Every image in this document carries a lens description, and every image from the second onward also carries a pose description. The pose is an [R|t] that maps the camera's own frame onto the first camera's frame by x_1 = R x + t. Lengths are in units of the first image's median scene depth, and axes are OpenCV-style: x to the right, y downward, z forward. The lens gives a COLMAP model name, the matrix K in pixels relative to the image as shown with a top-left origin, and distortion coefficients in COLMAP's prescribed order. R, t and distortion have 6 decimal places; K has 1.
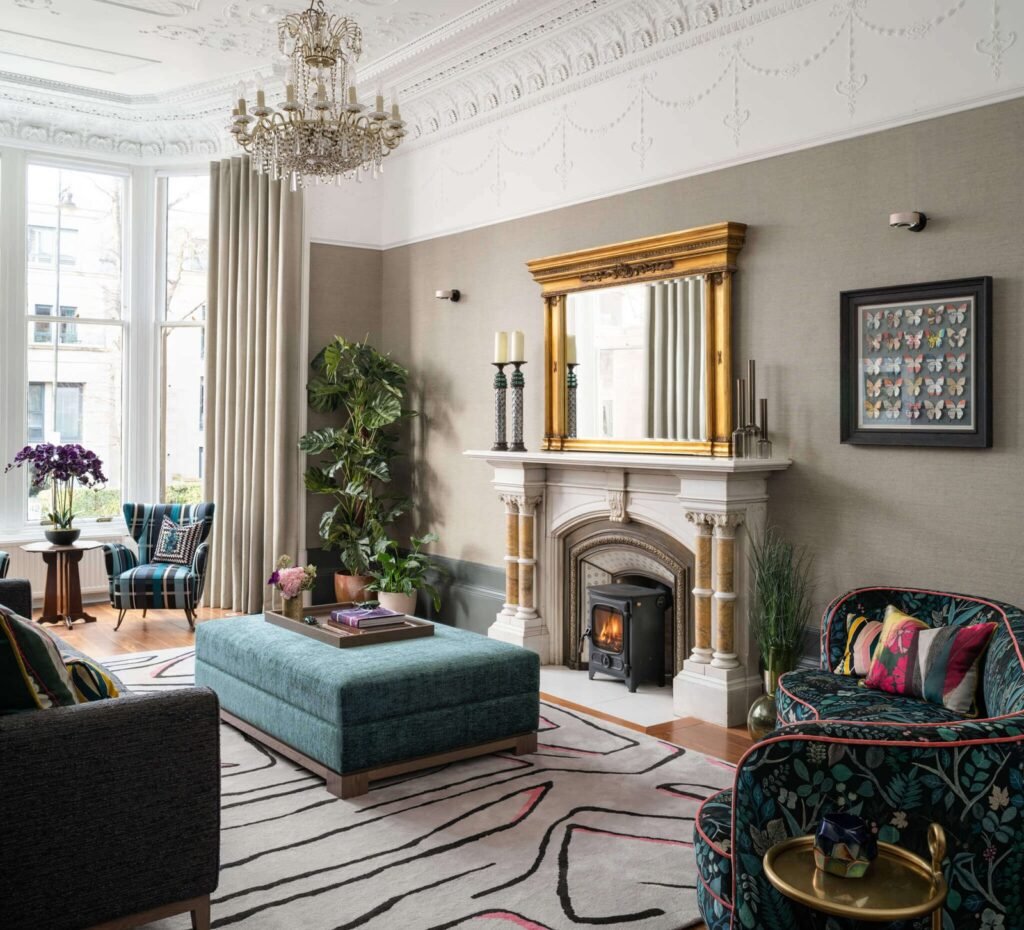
lens RADIAL K [[1050.5, 0, 512.0], [0, 1050.5, 465.0], [0, 0, 1]] dist [0.000524, 0.001761]
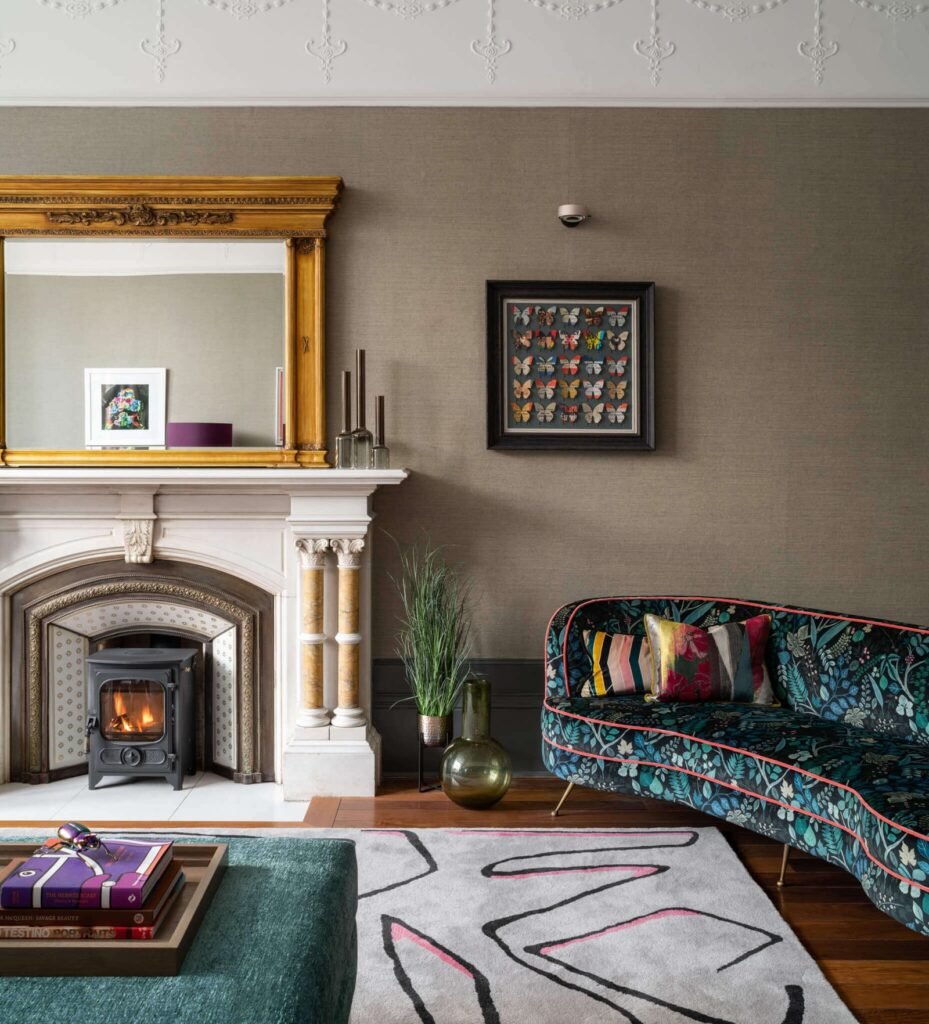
lens RADIAL K [[1128.9, 0, 464.5], [0, 1128.9, 512.0], [0, 0, 1]] dist [-0.021179, -0.000164]
pose [[0.601080, -0.040289, 0.798173, -0.527879], [0.031113, 0.999151, 0.027004, 0.007102], [-0.798583, 0.008602, 0.601823, 0.483928]]
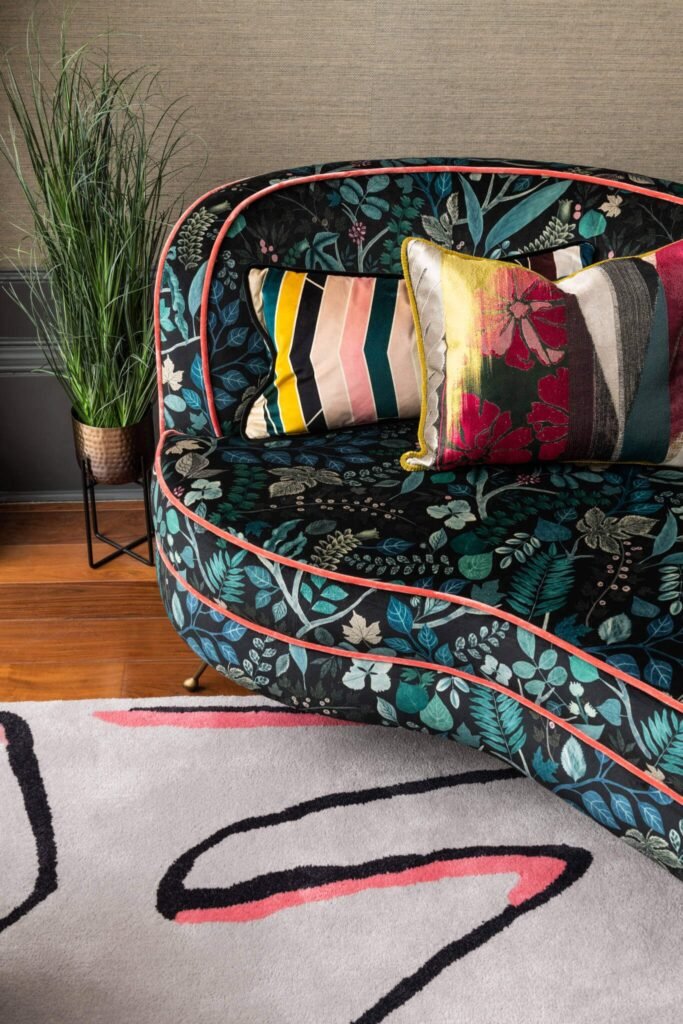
lens RADIAL K [[1342.4, 0, 339.8], [0, 1342.4, 487.7], [0, 0, 1]] dist [0.023967, 0.029172]
pose [[0.456574, -0.419555, 0.784547, -0.061305], [0.006310, 0.883330, 0.468709, -0.011002], [-0.889663, -0.209050, 0.405953, 0.765157]]
